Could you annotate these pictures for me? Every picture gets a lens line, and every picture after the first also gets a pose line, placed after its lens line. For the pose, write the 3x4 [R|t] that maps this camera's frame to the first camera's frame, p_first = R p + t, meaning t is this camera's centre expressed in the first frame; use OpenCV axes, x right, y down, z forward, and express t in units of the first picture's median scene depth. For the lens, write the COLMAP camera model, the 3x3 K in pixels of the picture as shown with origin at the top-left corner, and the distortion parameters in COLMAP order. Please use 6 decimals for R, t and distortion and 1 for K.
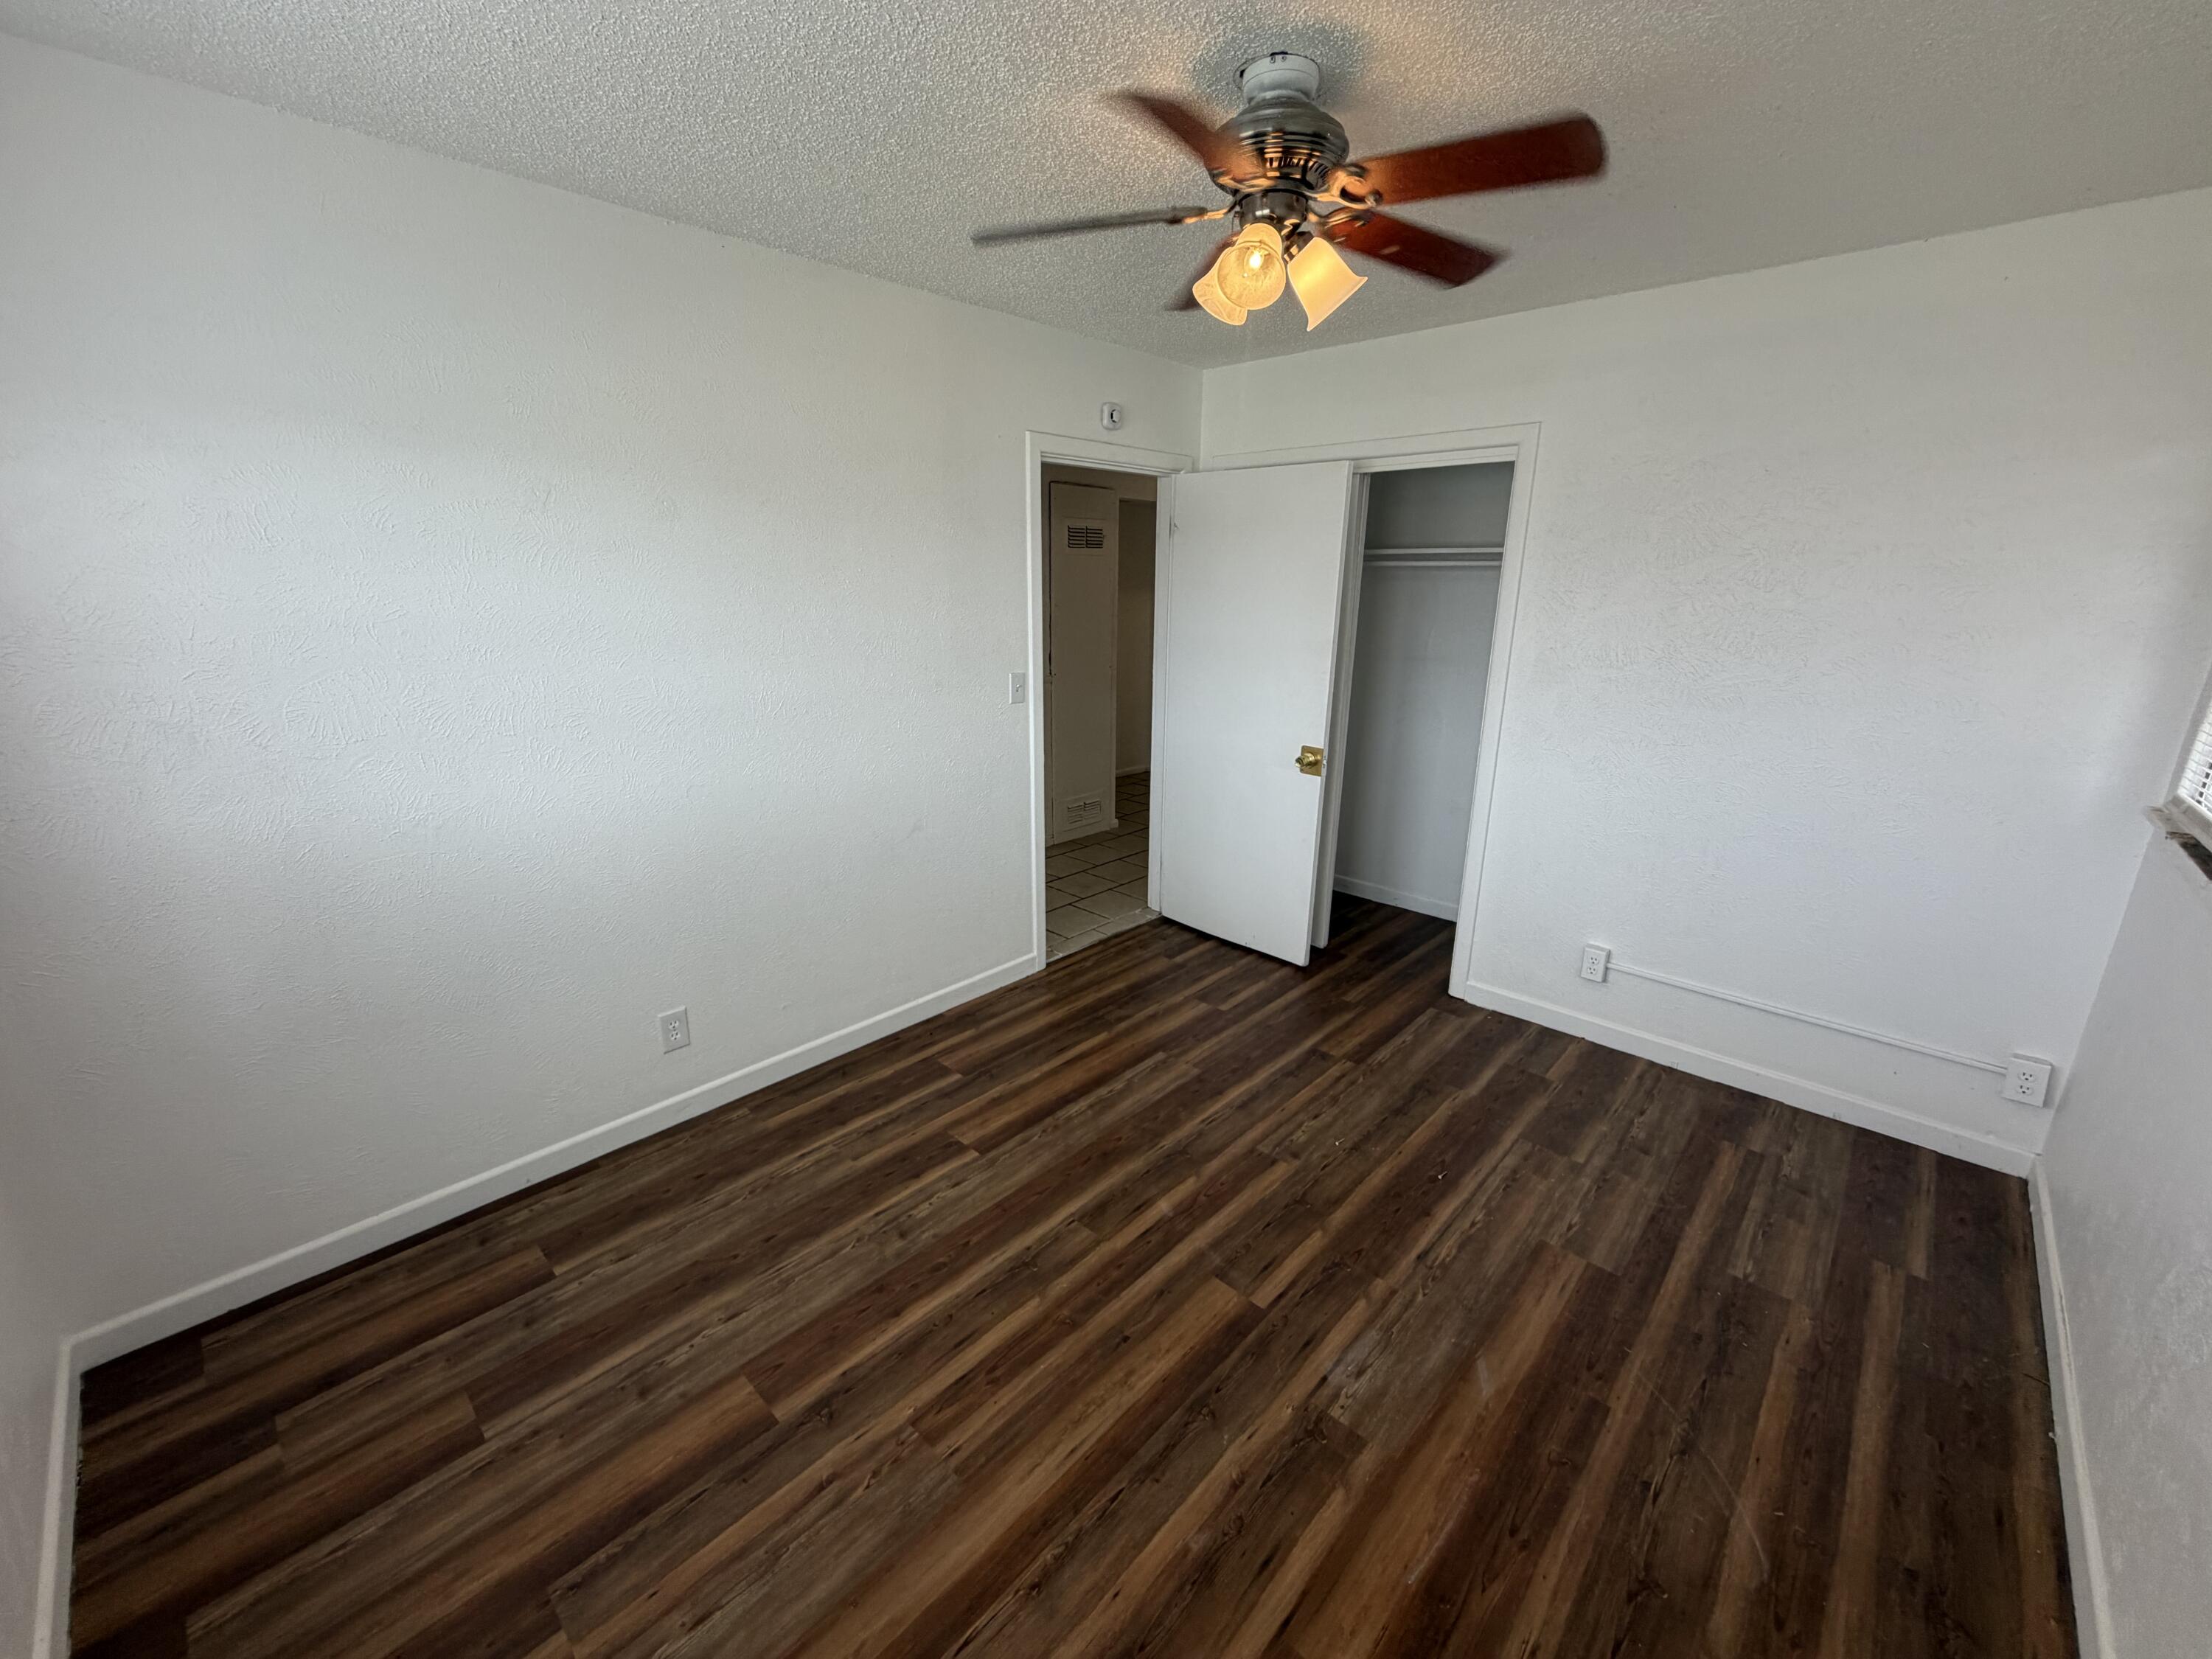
lens RADIAL K [[884.1, 0, 1102.7], [0, 884.1, 828.4], [0, 0, 1]] dist [0.000526, -0.000315]
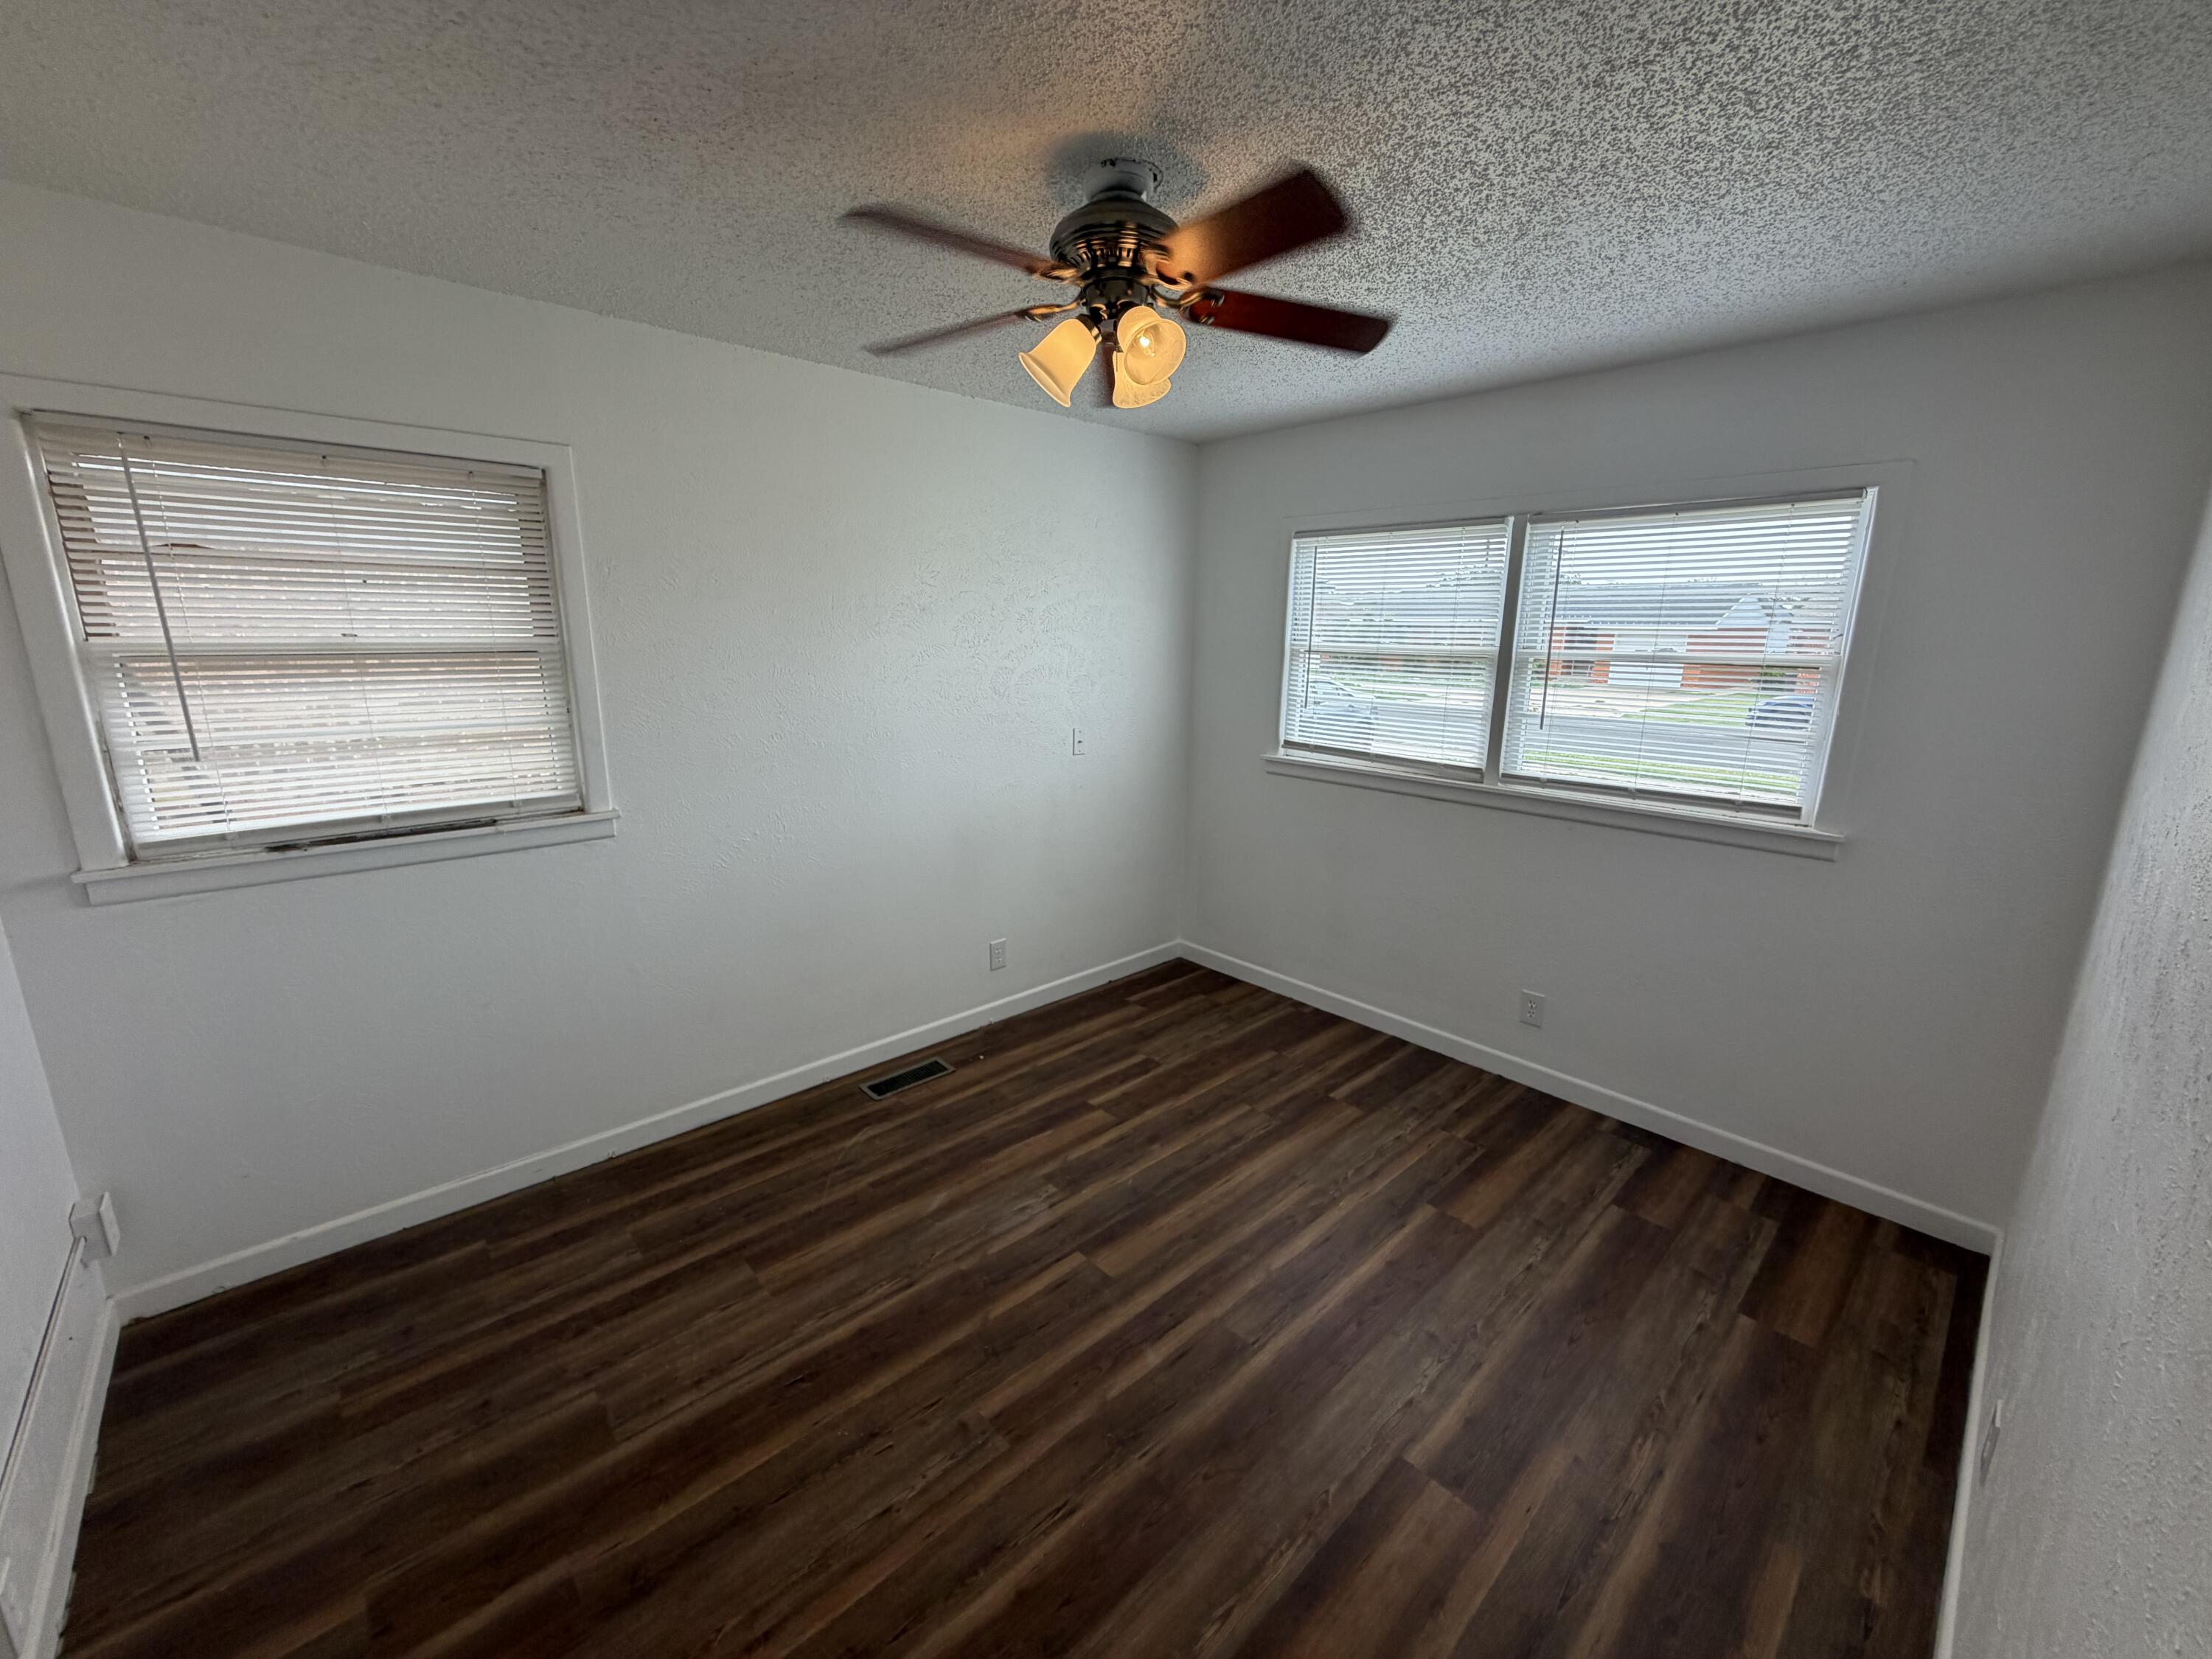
lens RADIAL K [[884.1, 0, 1100.0], [0, 884.1, 828.5], [0, 0, 1]] dist [0.000526, -0.000315]
pose [[-0.997234, -0.036549, 0.064716, 0.092418], [-0.001151, 0.878226, 0.478244, -0.496045], [-0.074315, 0.476847, -0.875839, 1.688154]]
